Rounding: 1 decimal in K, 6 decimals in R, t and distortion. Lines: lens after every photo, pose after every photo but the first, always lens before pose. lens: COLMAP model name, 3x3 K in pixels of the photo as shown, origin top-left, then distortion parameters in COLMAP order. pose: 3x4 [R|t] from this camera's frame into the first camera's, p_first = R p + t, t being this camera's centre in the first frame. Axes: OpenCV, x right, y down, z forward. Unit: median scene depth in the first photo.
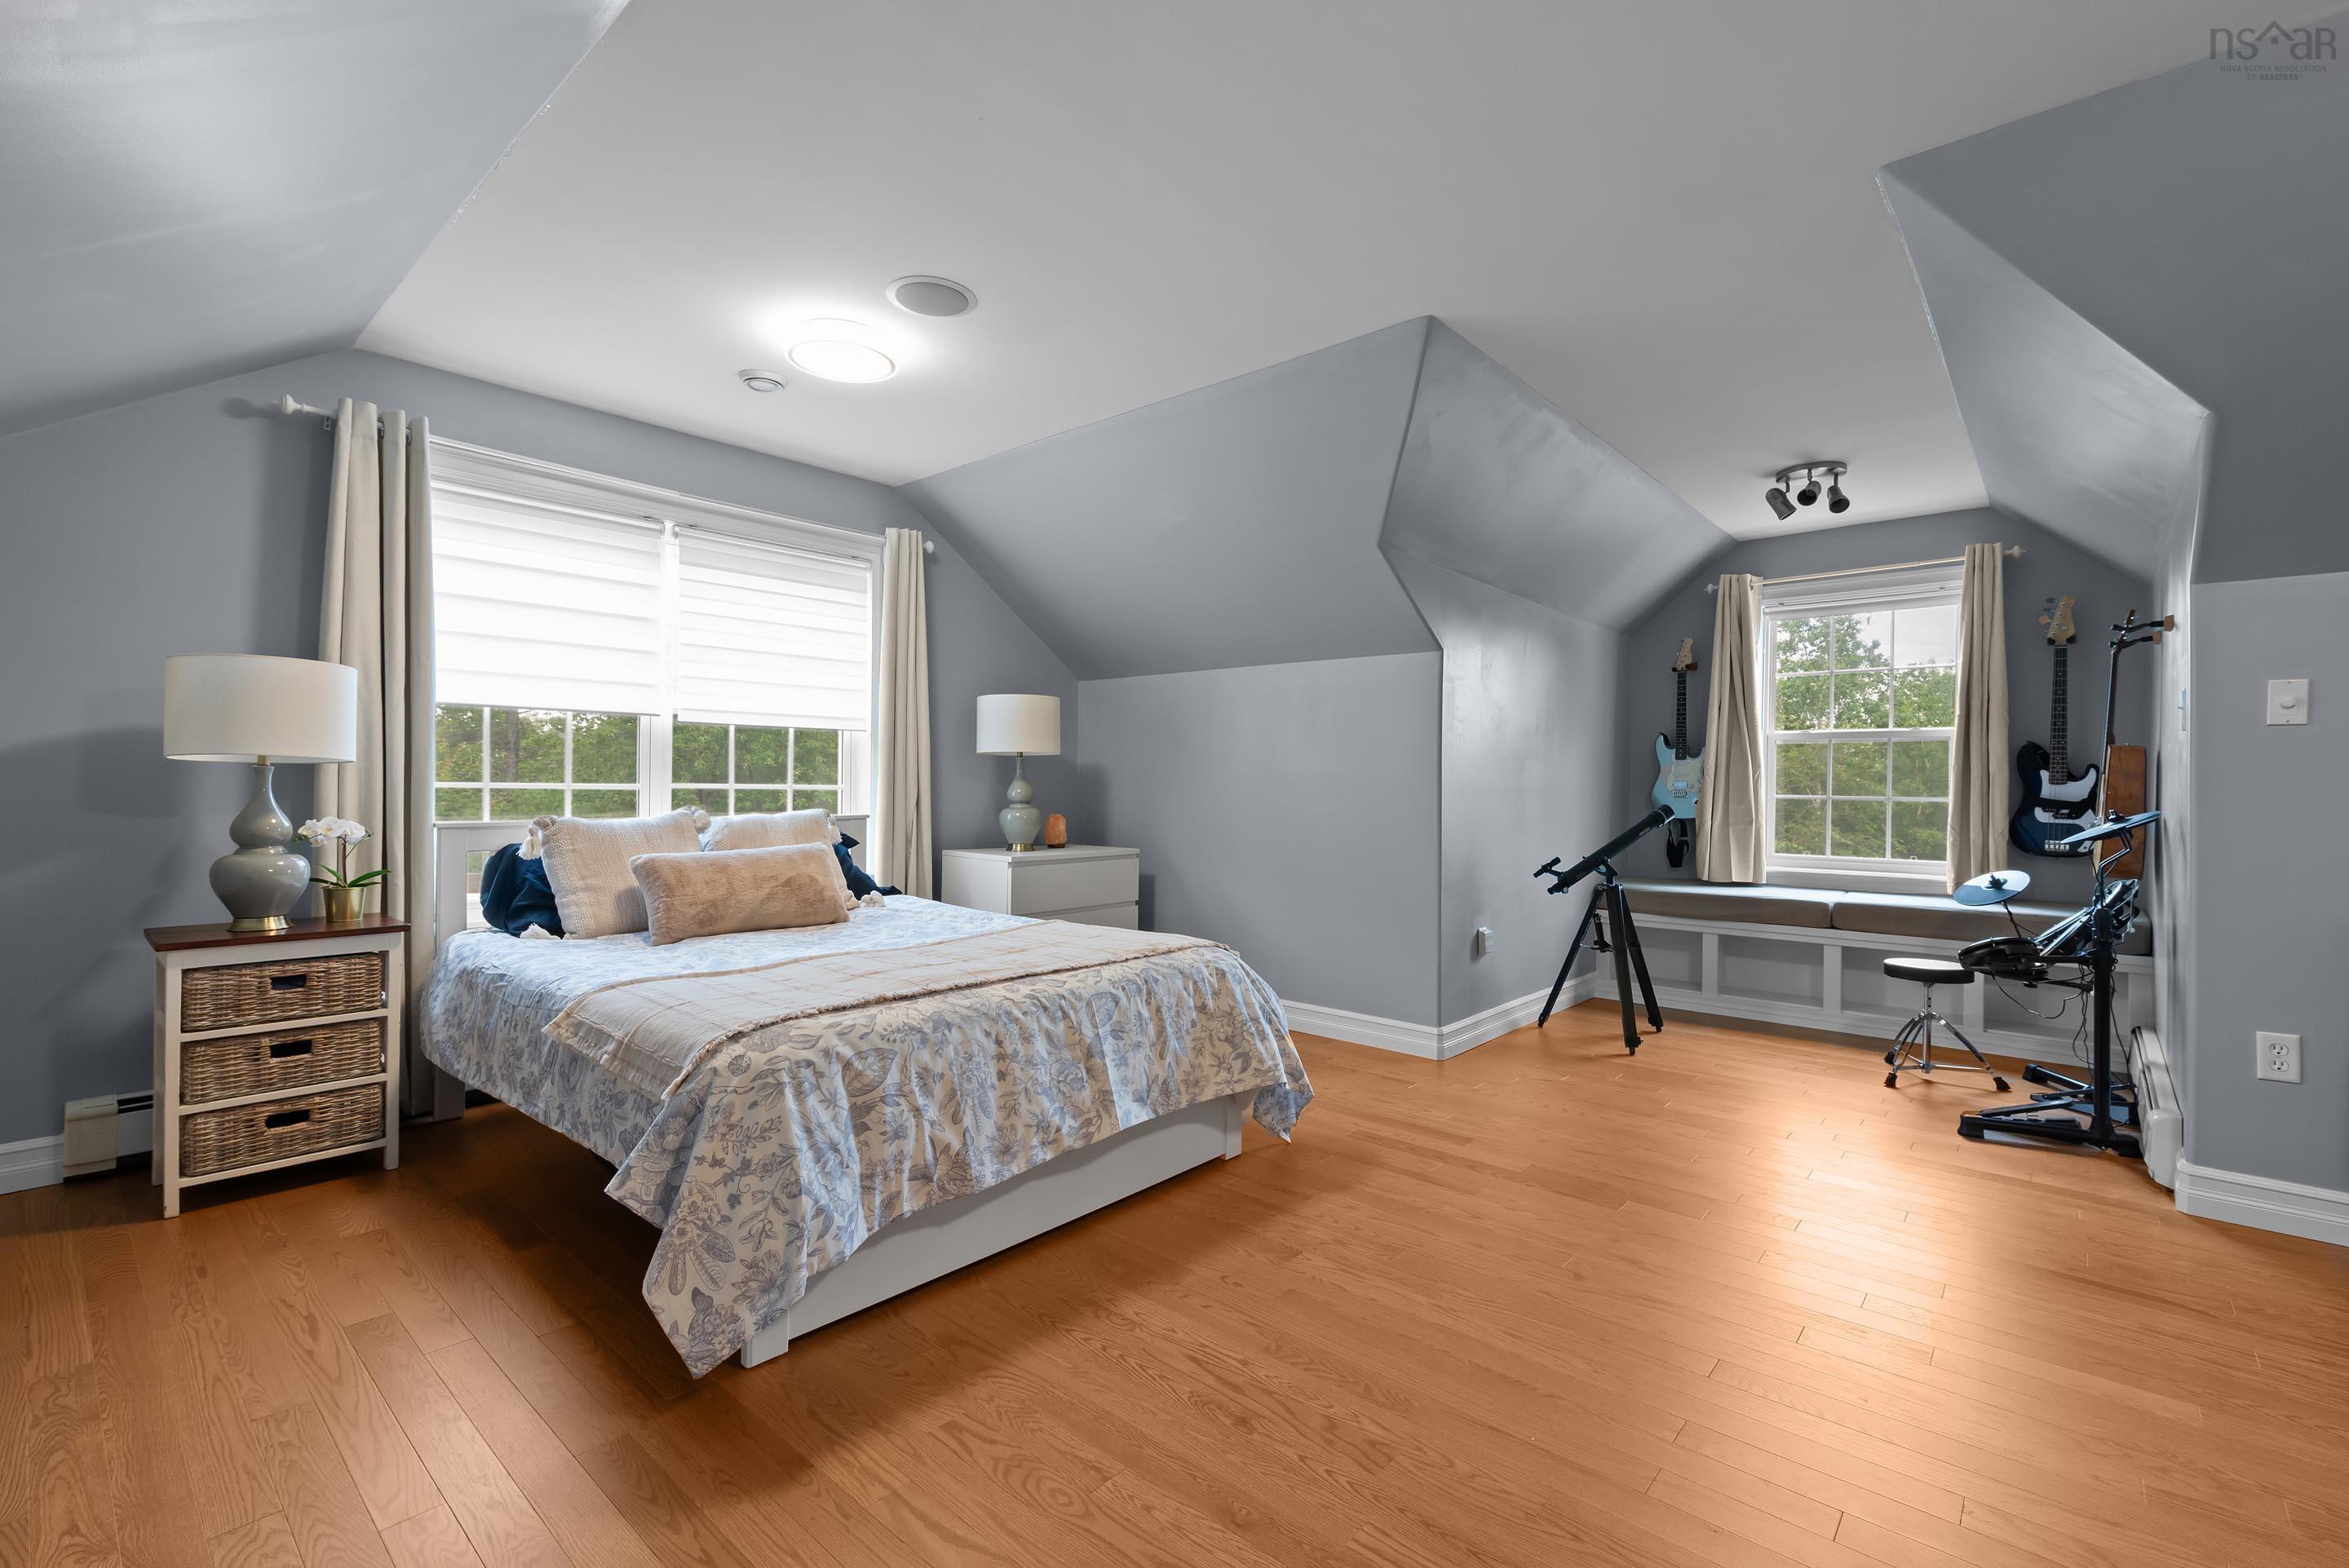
lens RADIAL K [[1015.9, 0, 1178.1], [0, 1015.9, 787.9], [0, 0, 1]] dist [0.001672, -0.000189]
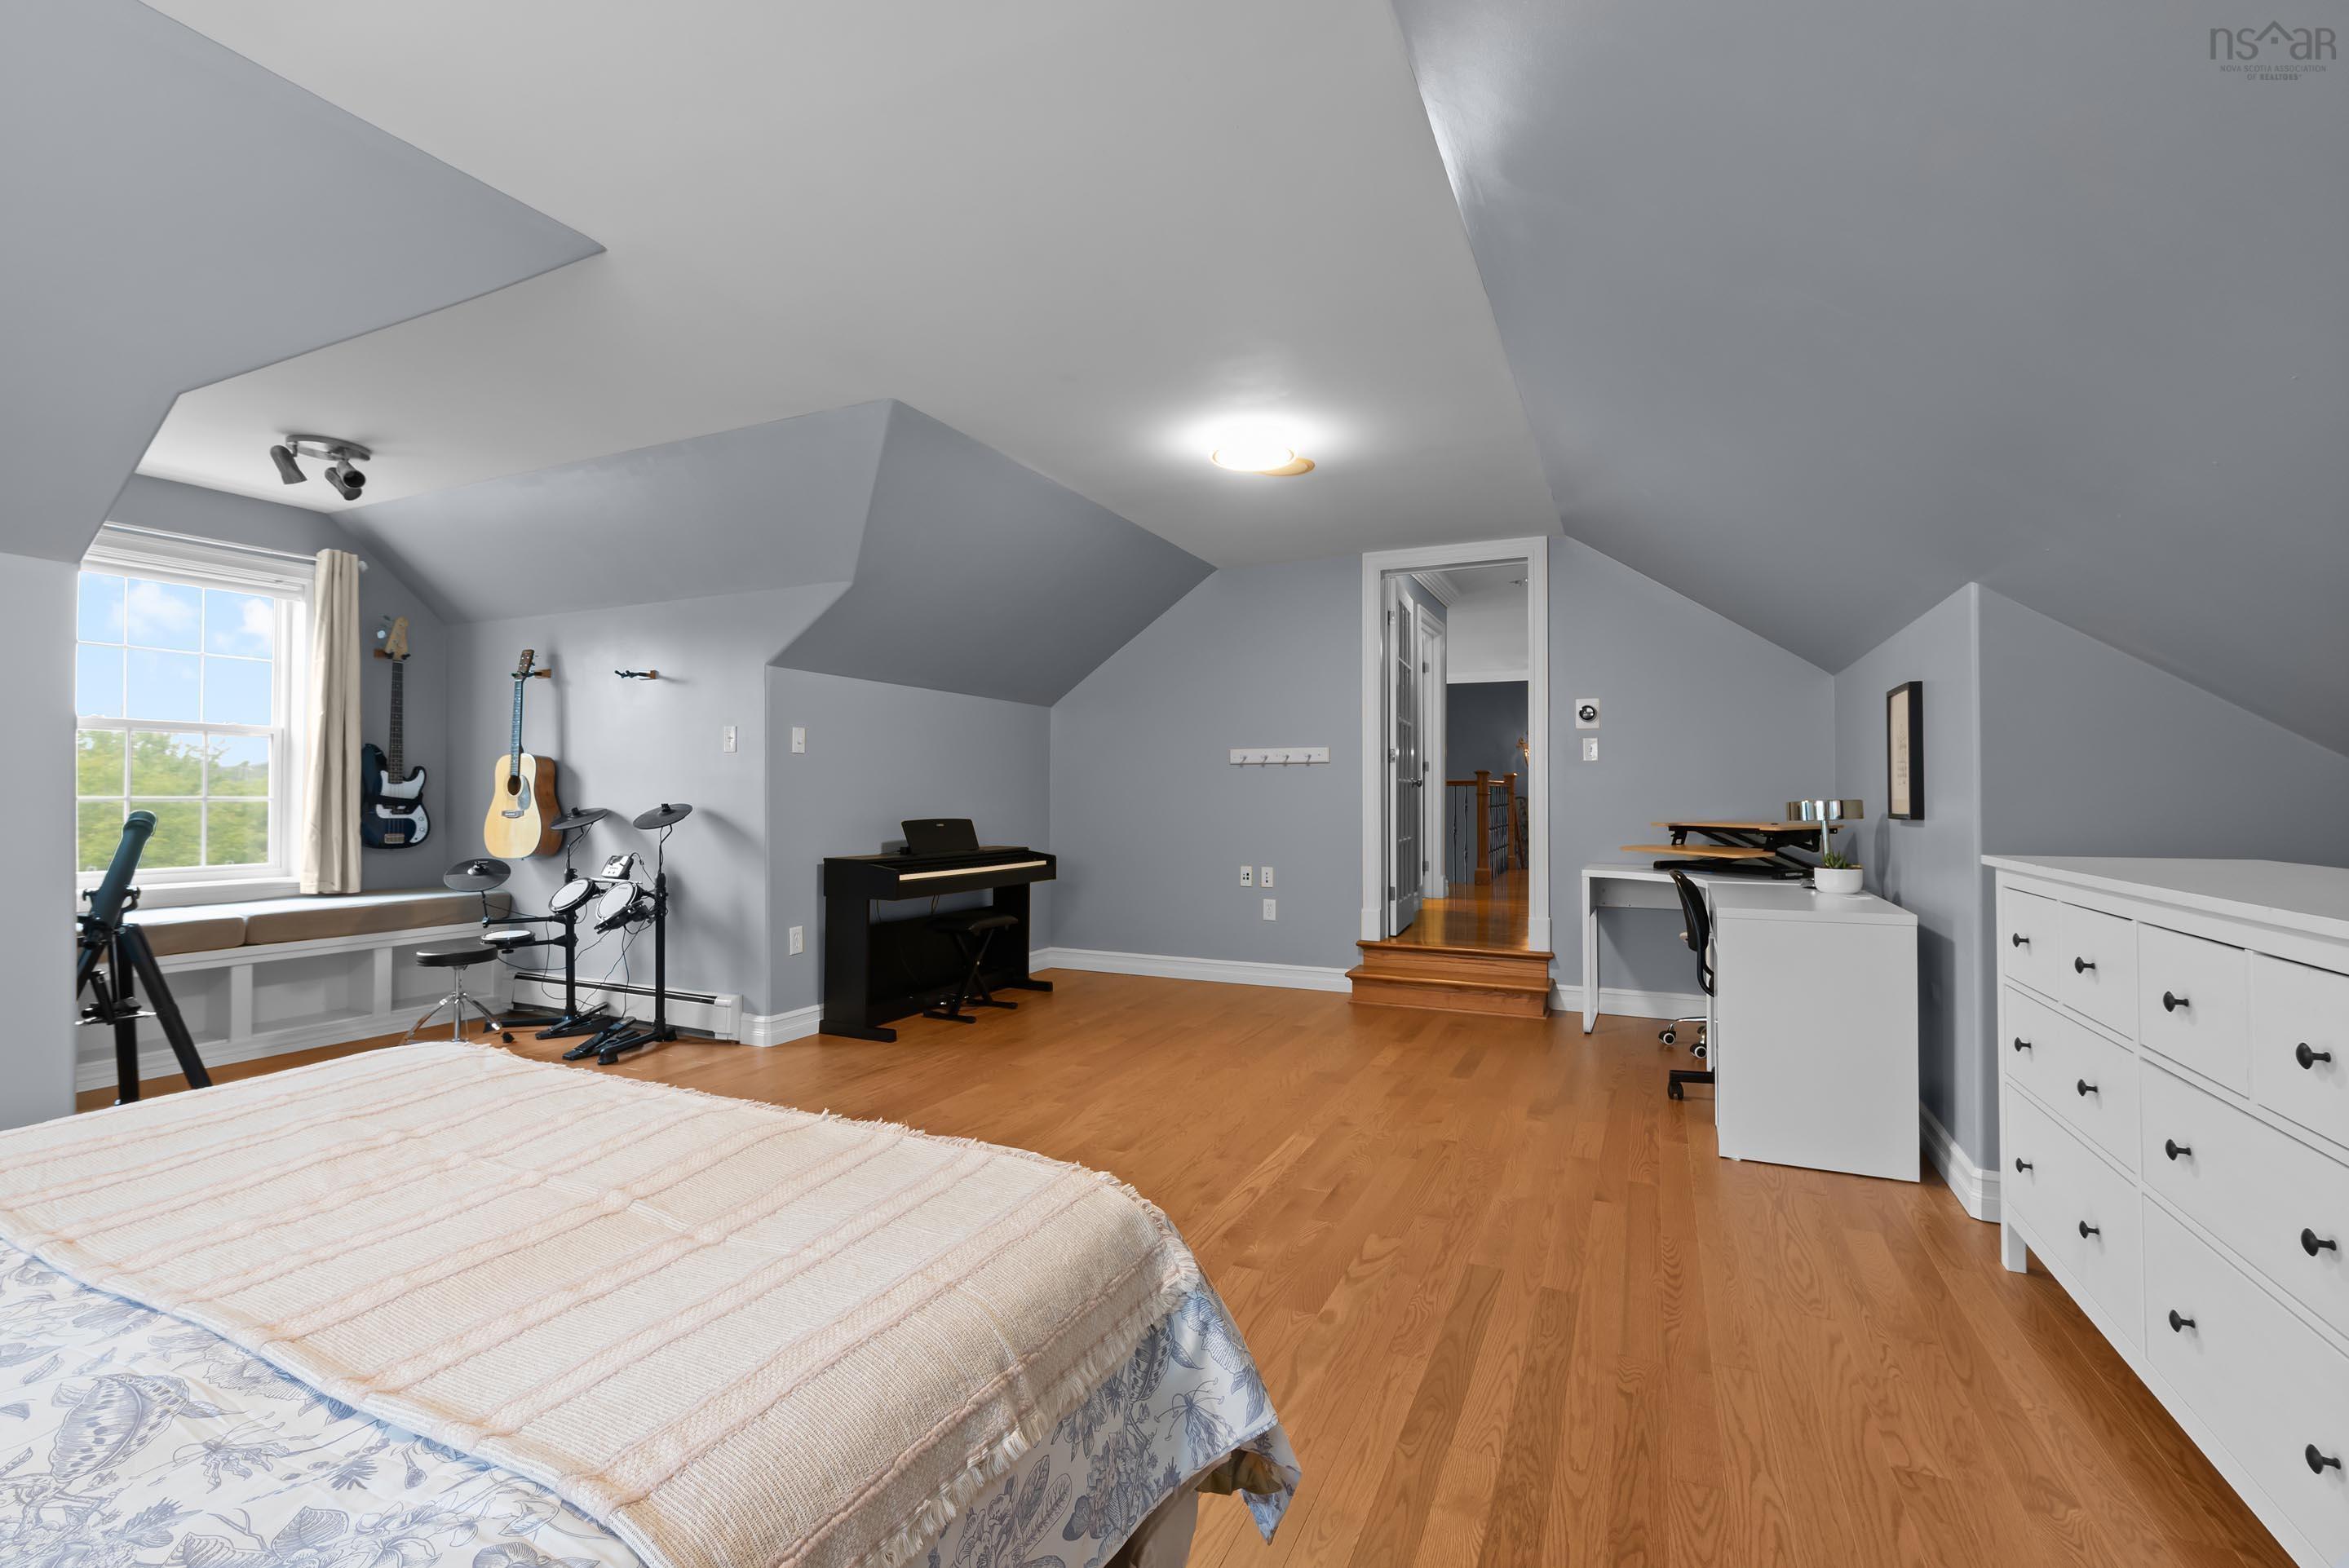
lens RADIAL K [[1015.9, 0, 1186.3], [0, 1015.9, 785.5], [0, 0, 1]] dist [0.001672, -0.000189]
pose [[-0.288091, -0.000143, 0.957603, -0.748582], [-0.003716, 0.999993, -0.000969, -0.006099], [-0.957596, -0.003837, -0.288089, 0.788353]]
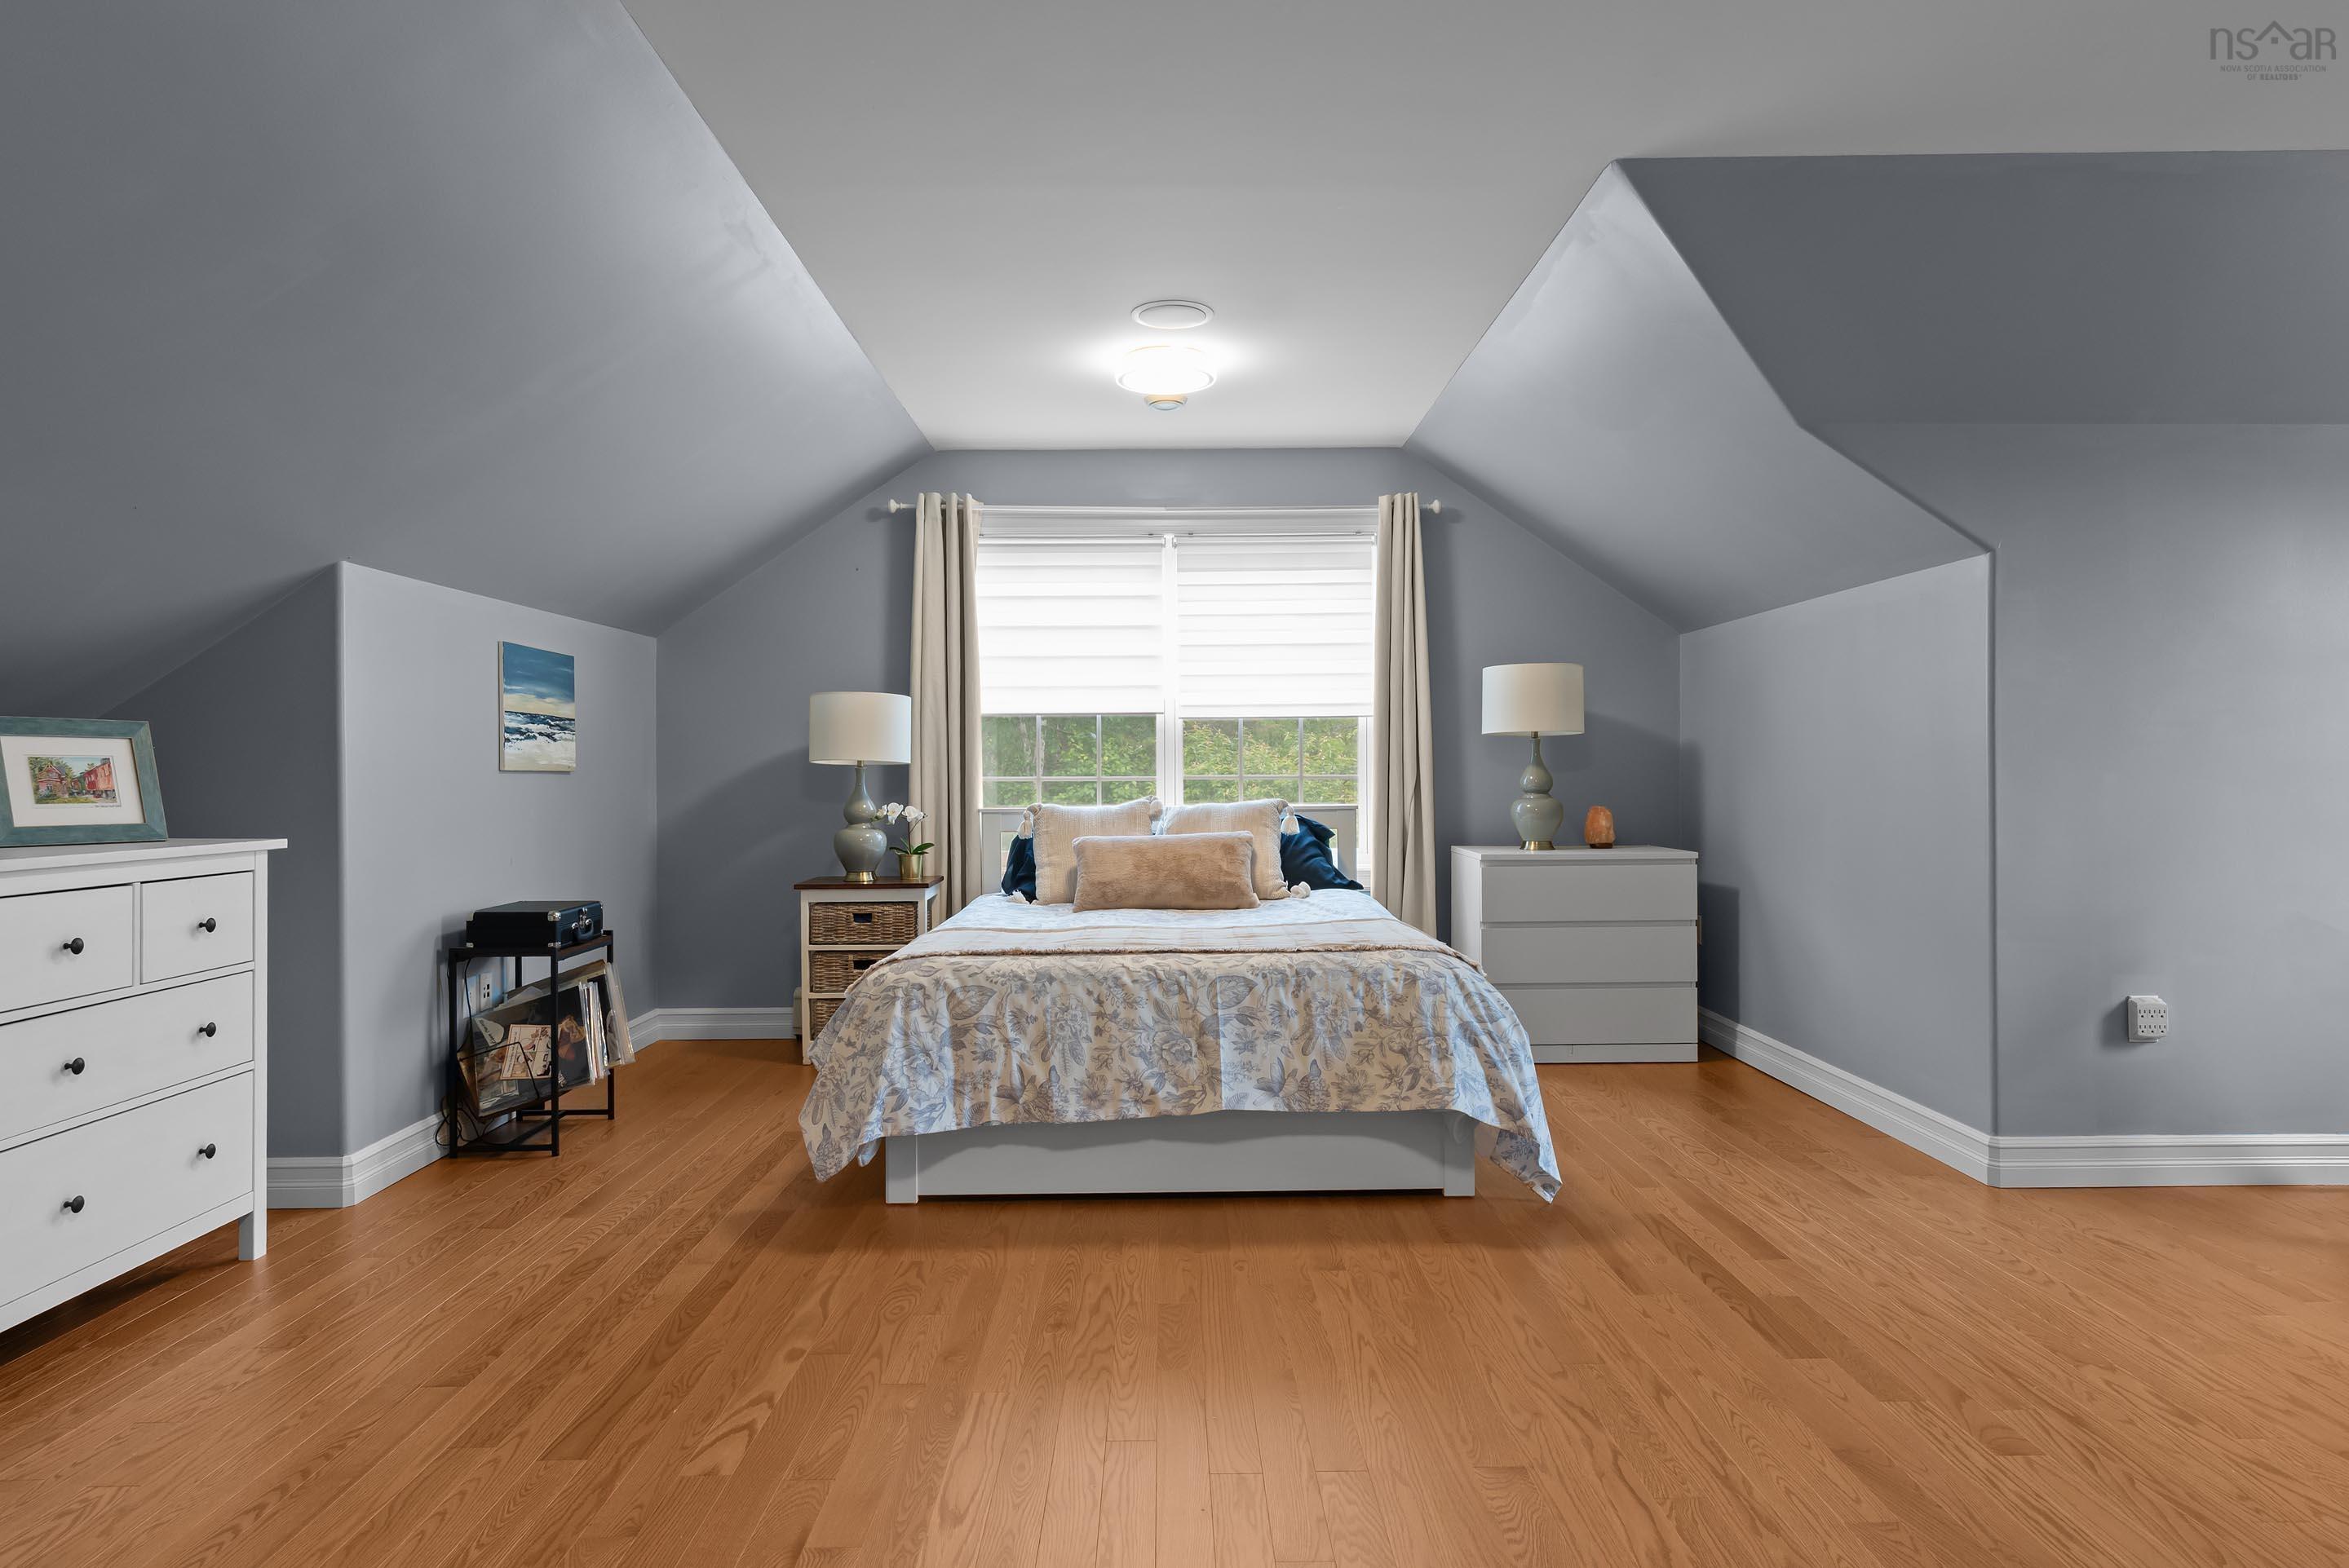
lens RADIAL K [[1356.1, 0, 1180.8], [0, 1356.1, 783.5], [0, 0, 1]] dist [0.024915, -0.000033]
pose [[0.671265, -0.008788, -0.741165, 0.807567], [0.012043, 0.999927, -0.000950, 0.008377], [0.741119, -0.008288, 0.671322, 0.045653]]
